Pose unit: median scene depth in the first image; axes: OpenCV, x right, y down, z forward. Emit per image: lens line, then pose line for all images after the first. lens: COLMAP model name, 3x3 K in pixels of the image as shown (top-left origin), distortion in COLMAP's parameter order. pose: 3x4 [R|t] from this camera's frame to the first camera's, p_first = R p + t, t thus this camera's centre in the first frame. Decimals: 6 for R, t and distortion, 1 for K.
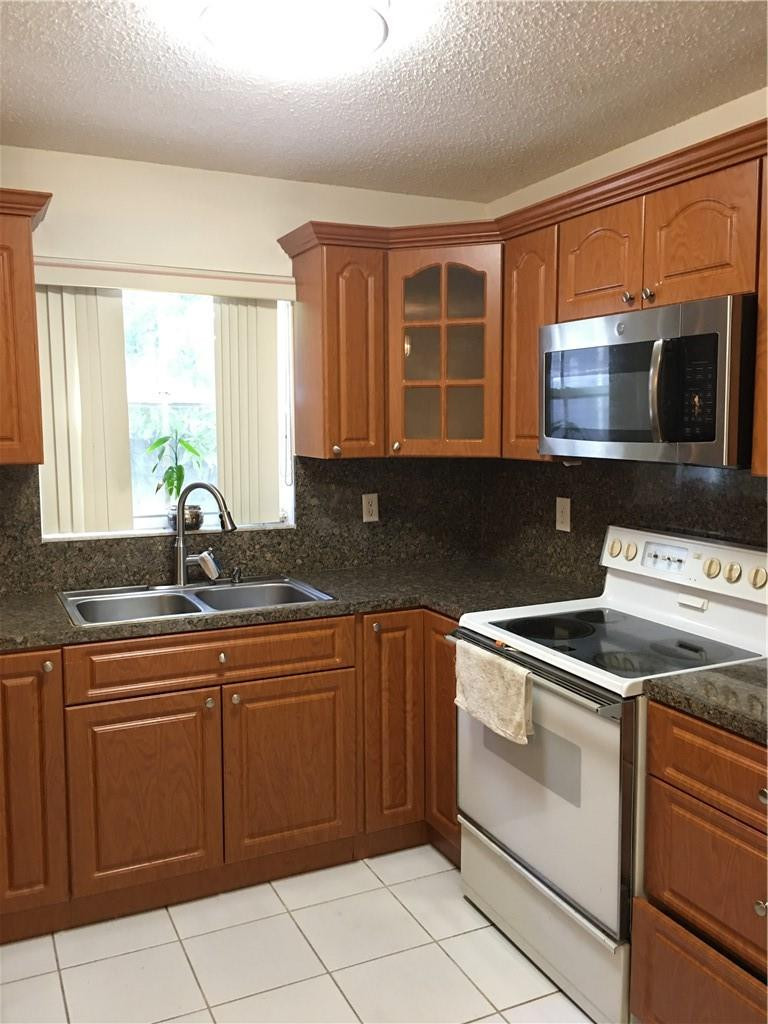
lens RADIAL K [[881.0, 0, 384.0], [0, 881.0, 512.0], [0, 0, 1]] dist [0.066151, 0.002492]
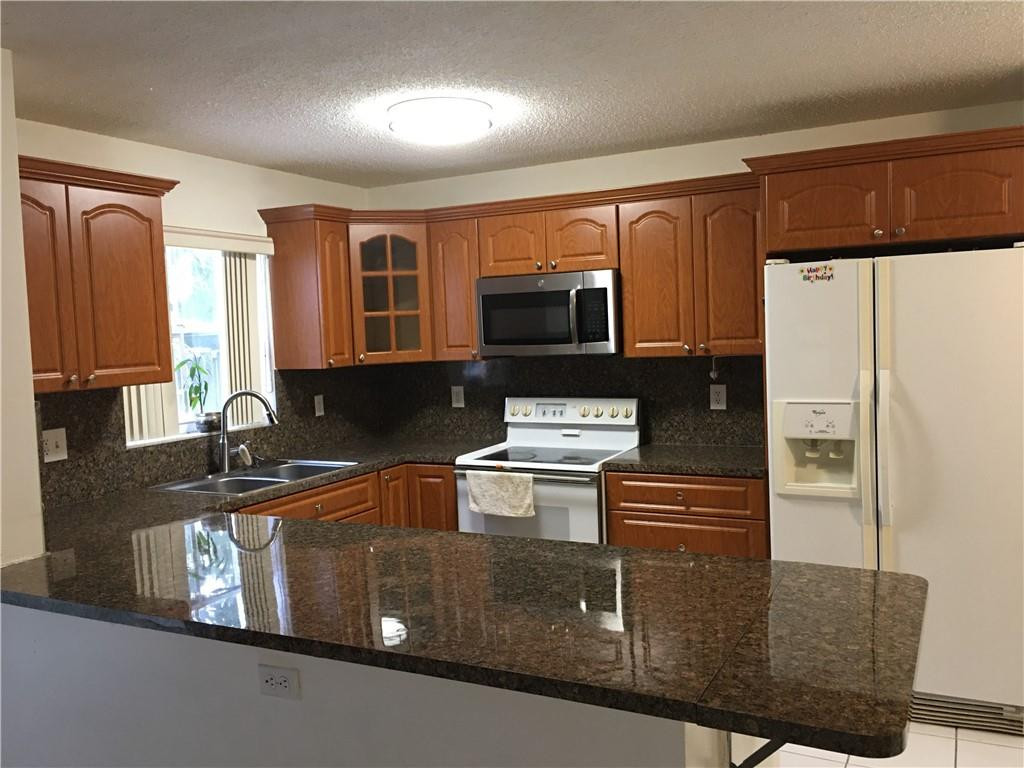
lens RADIAL K [[881.0, 0, 512.0], [0, 881.0, 384.0], [0, 0, 1]] dist [0.066151, 0.002492]
pose [[0.794021, -0.068199, 0.604052, -0.692474], [0.101729, 0.994581, -0.021430, 0.024854], [-0.599318, 0.078466, 0.796656, -0.301610]]
